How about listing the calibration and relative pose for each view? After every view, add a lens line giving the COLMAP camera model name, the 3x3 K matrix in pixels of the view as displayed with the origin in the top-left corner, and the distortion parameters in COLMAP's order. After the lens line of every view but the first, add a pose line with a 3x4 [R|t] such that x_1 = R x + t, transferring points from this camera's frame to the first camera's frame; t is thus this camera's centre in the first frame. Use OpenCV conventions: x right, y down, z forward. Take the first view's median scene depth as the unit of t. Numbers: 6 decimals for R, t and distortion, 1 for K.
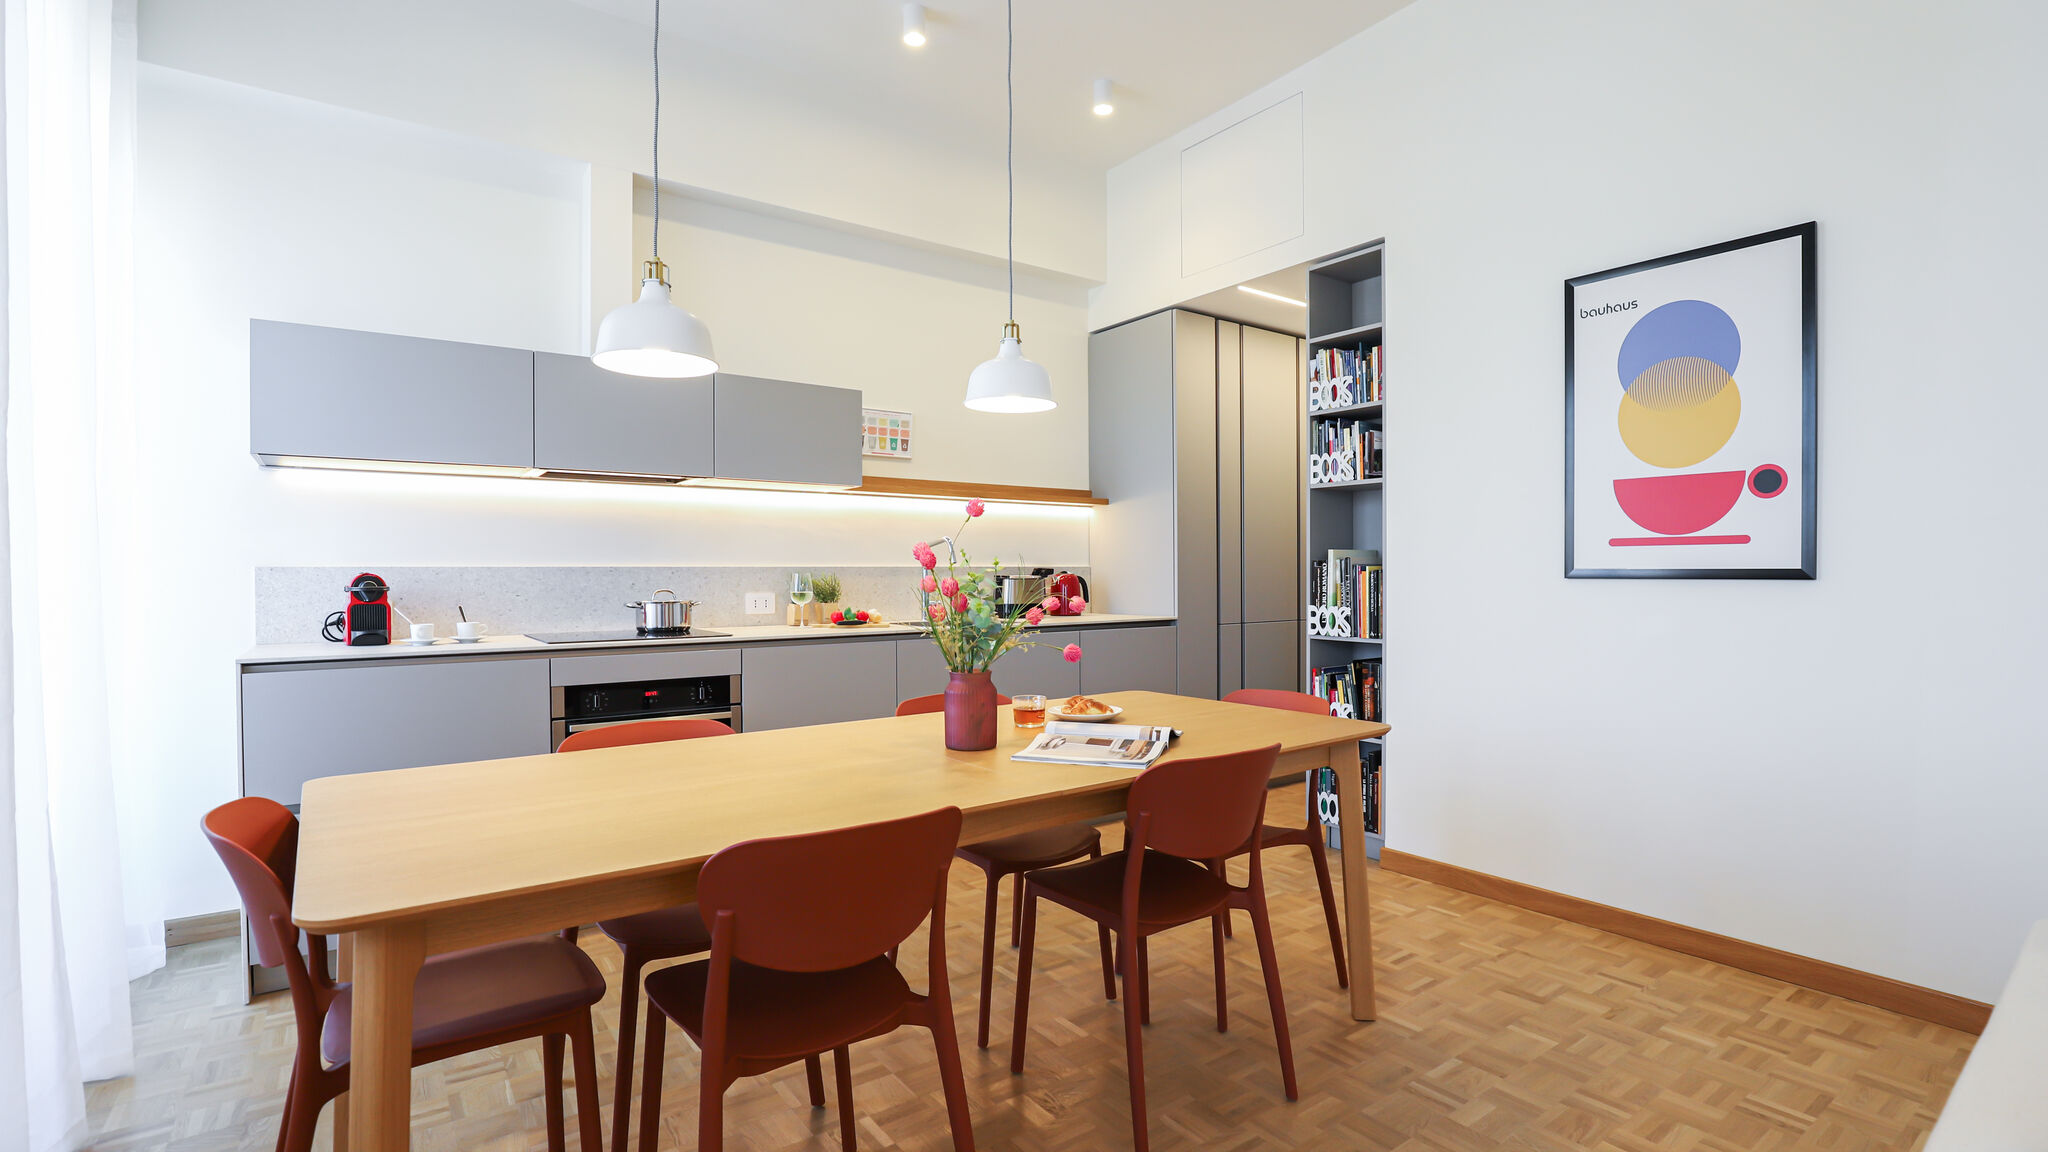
lens RADIAL K [[940.3, 0, 1033.8], [0, 940.3, 583.9], [0, 0, 1]] dist [-0.038287, 0.008763]
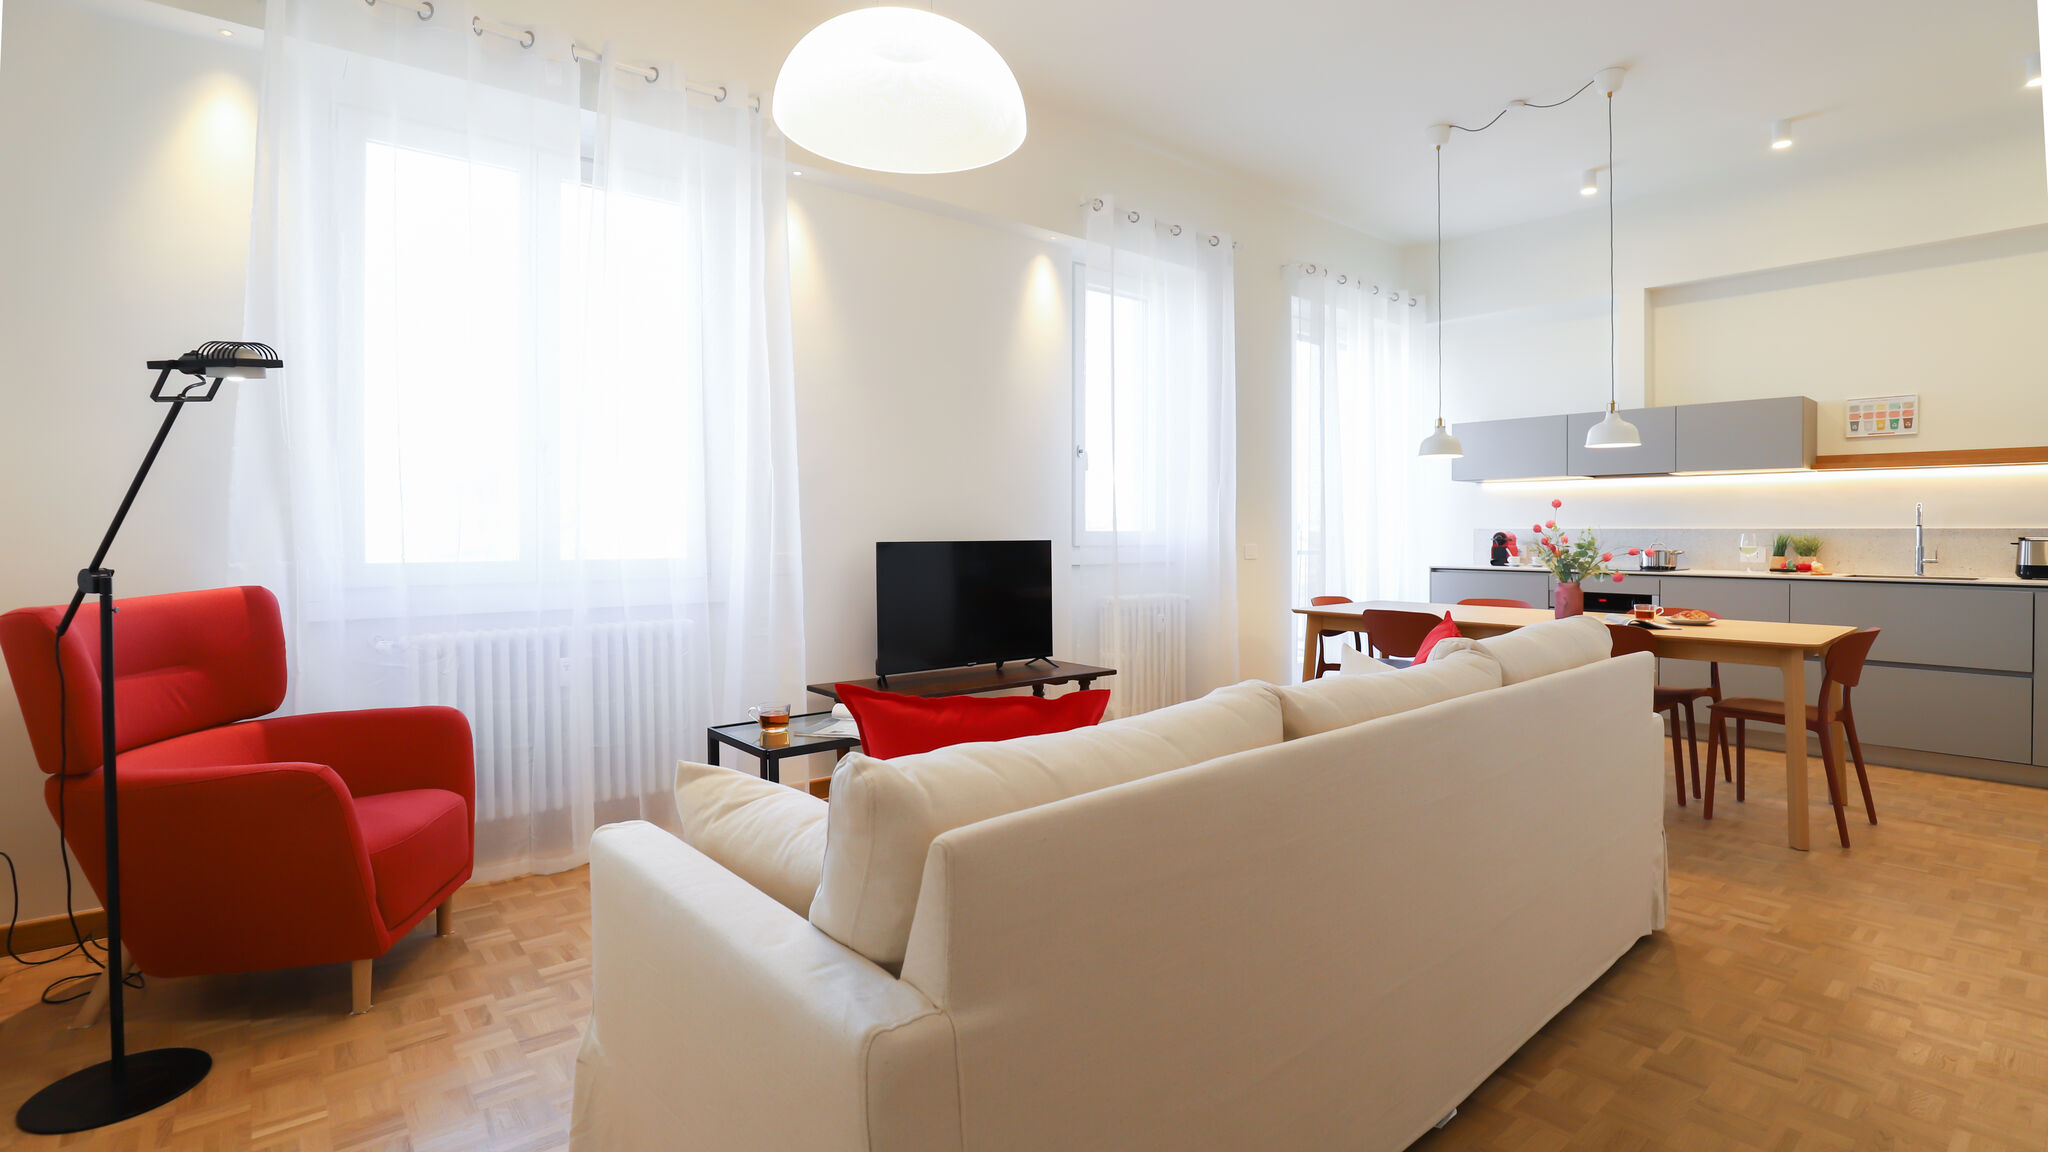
lens RADIAL K [[955.4, 0, 1023.3], [0, 955.4, 532.0], [0, 0, 1]] dist [-0.041220, 0.008749]
pose [[0.057995, 0.006621, -0.998295, 1.093004], [-0.013174, 0.999896, 0.005866, -0.007138], [0.998230, 0.012811, 0.058076, -0.177322]]
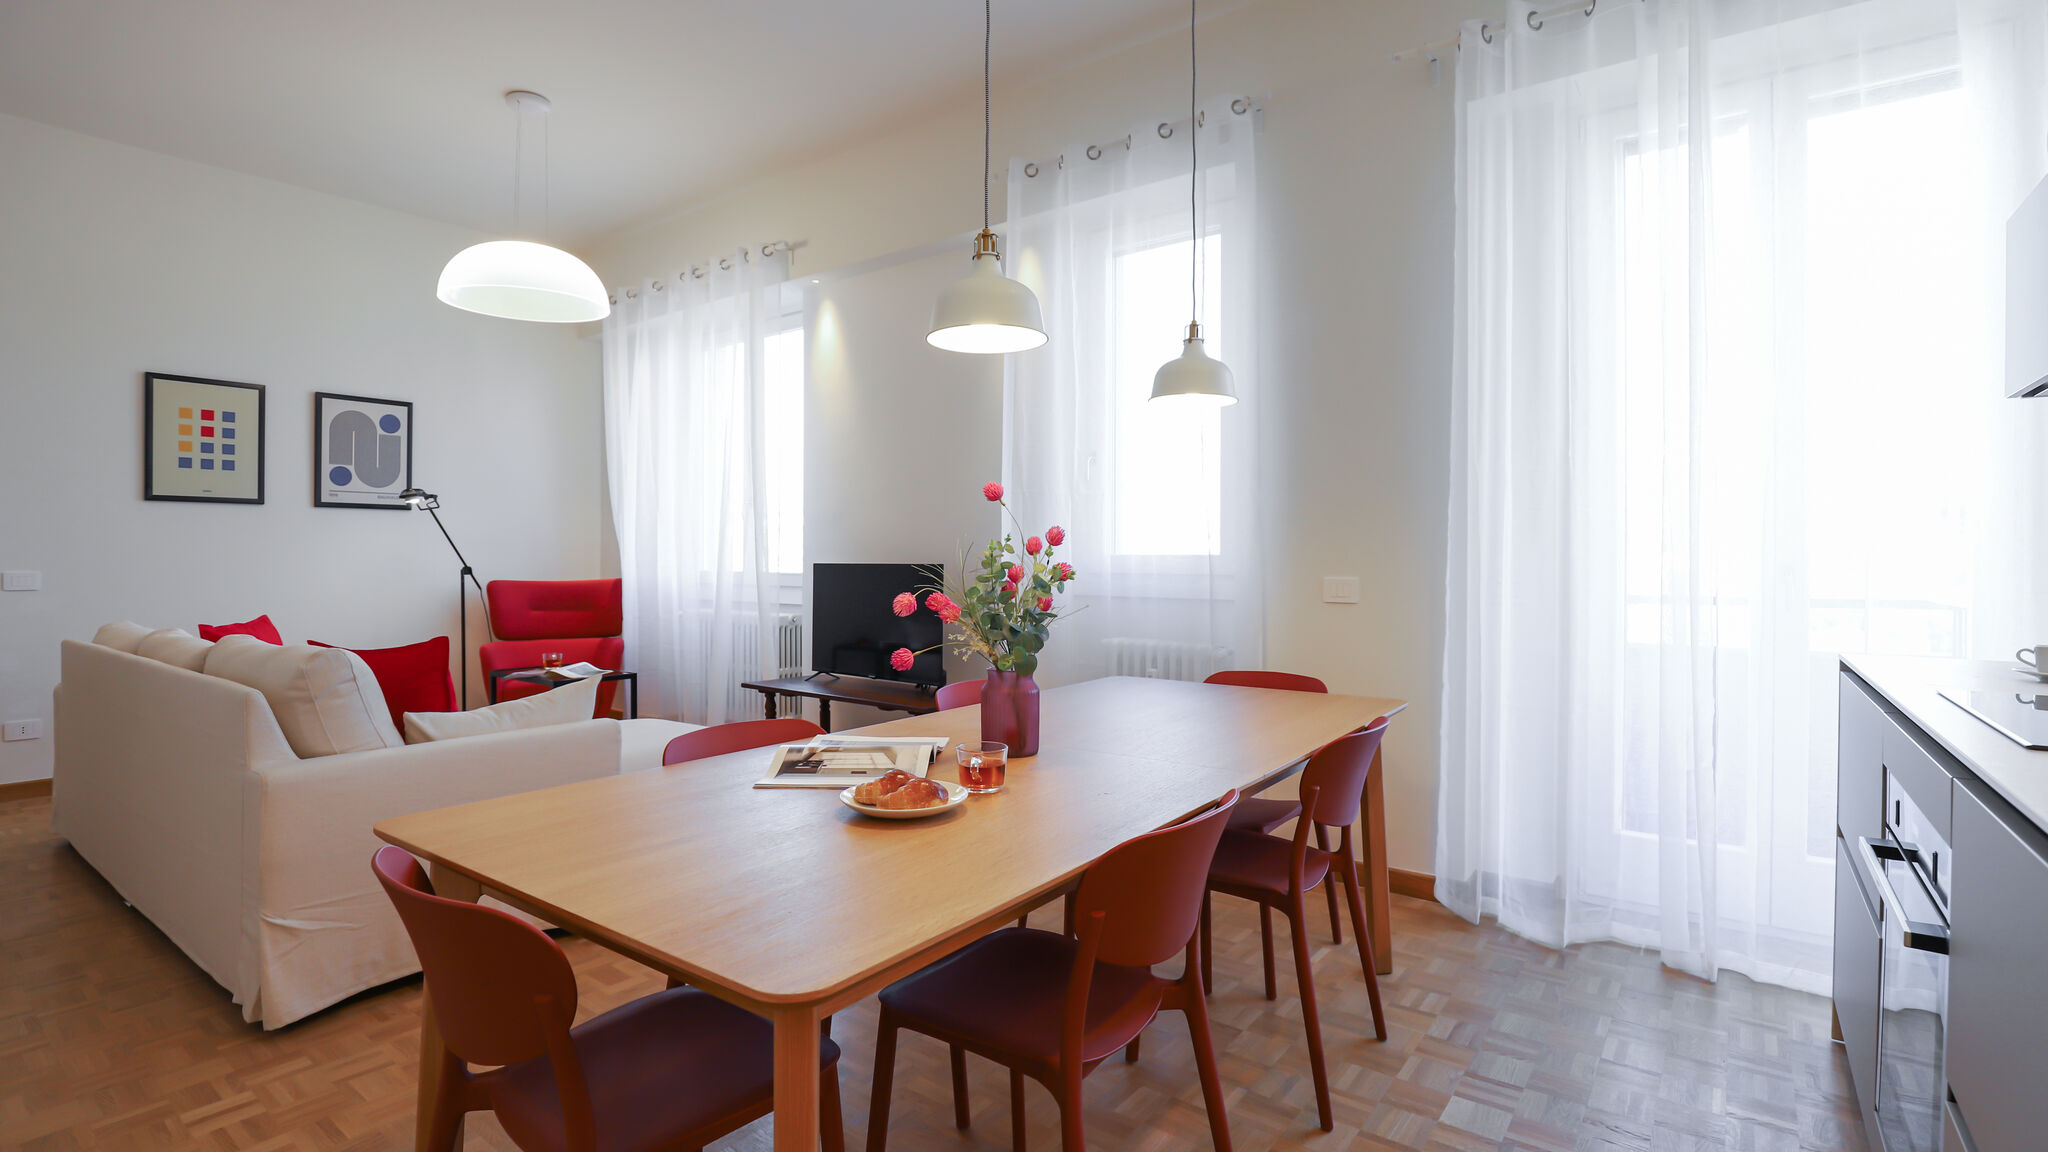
lens RADIAL K [[951.8, 0, 1017.2], [0, 951.8, 556.2], [0, 0, 1]] dist [-0.019776, 0.000515]
pose [[-0.958165, 0.002442, -0.286206, 0.116585], [-0.002313, 0.999865, 0.016274, -0.019492], [0.286207, 0.016255, -0.958030, 1.061428]]
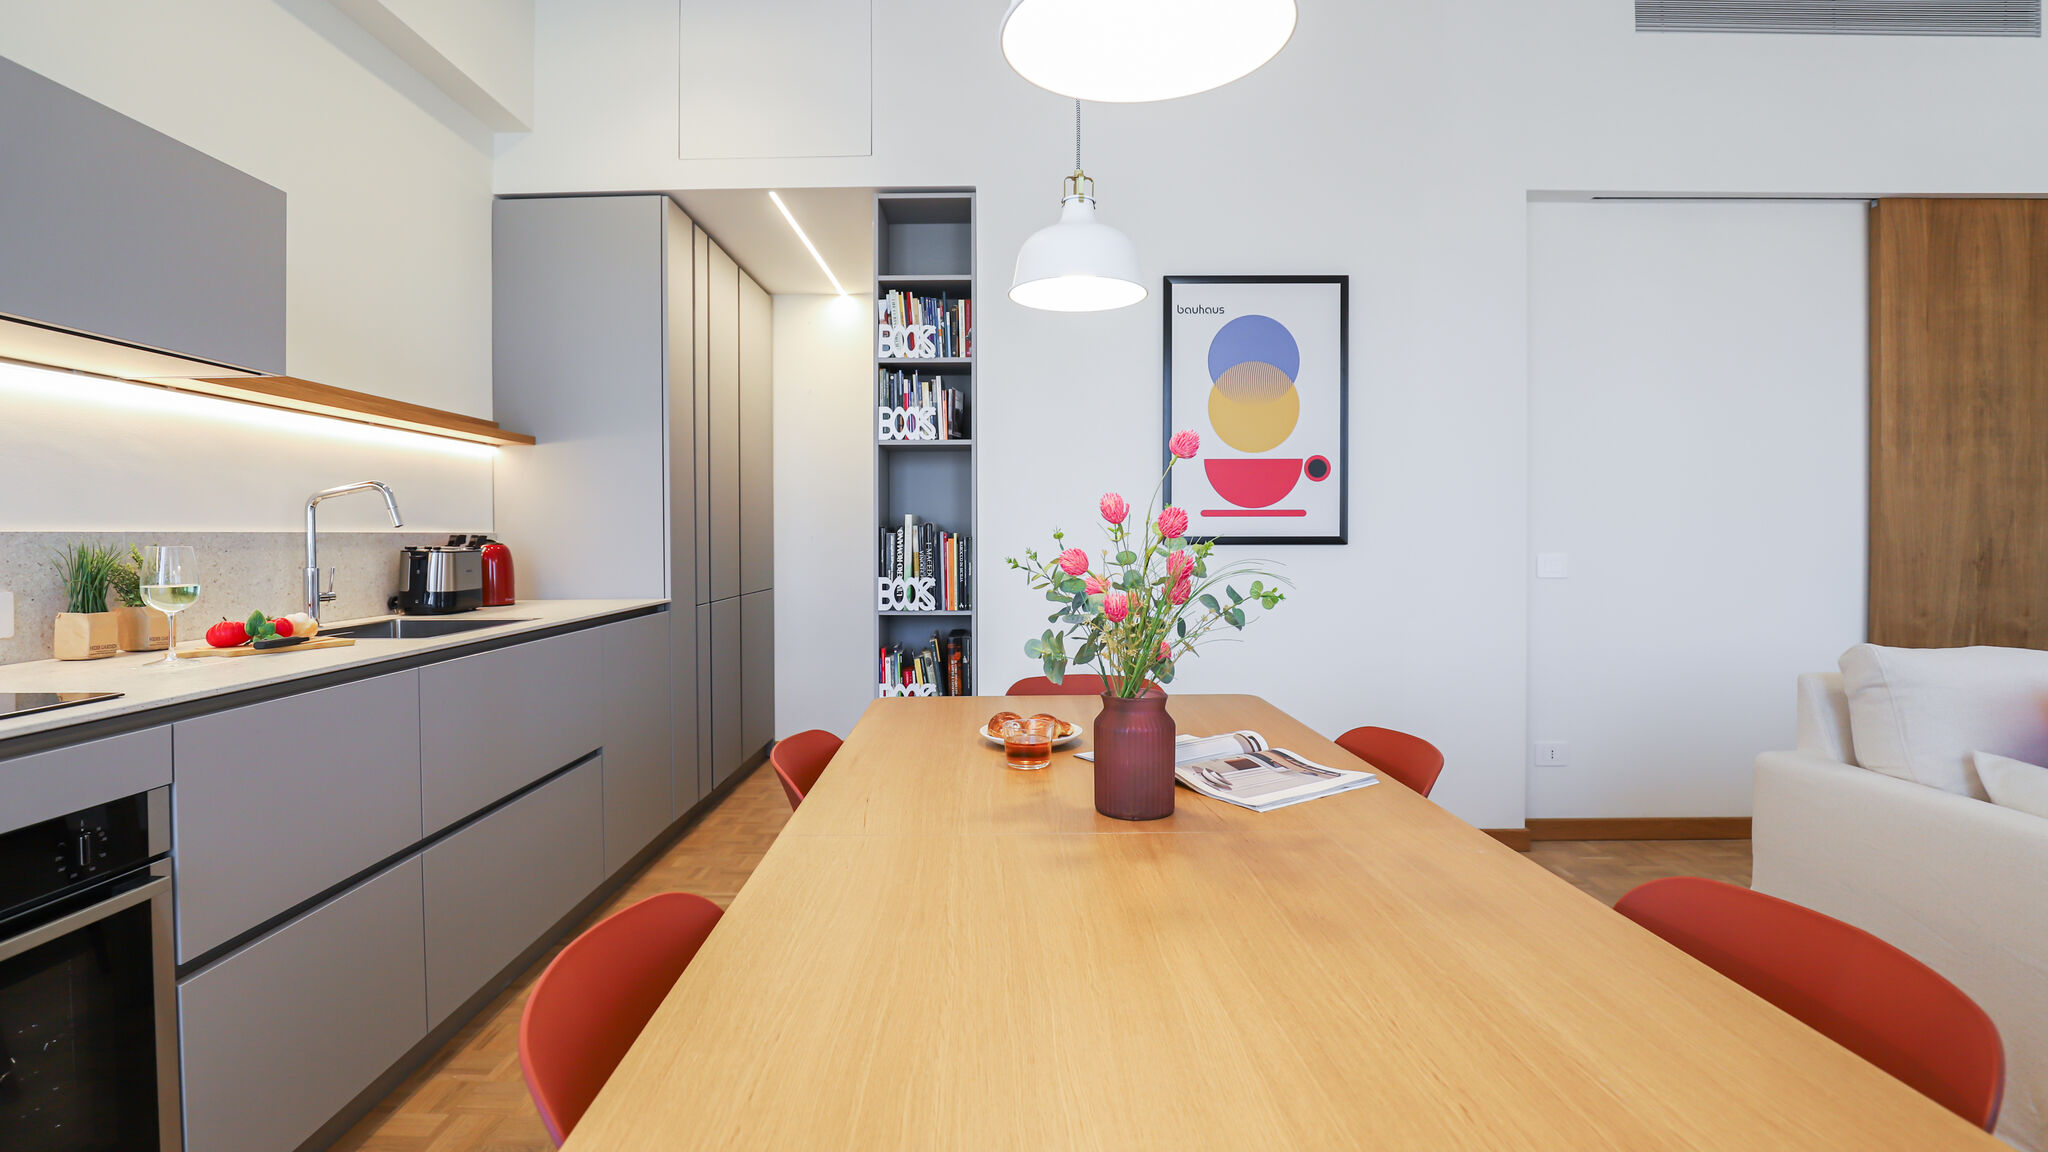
lens RADIAL K [[957.7, 0, 1005.8], [0, 957.7, 544.1], [0, 0, 1]] dist [-0.039560, 0.009348]
pose [[0.598769, -0.007061, 0.800890, -0.368186], [0.011458, 0.999934, 0.000250, -0.007581], [-0.800840, 0.009027, 0.598811, 0.380057]]
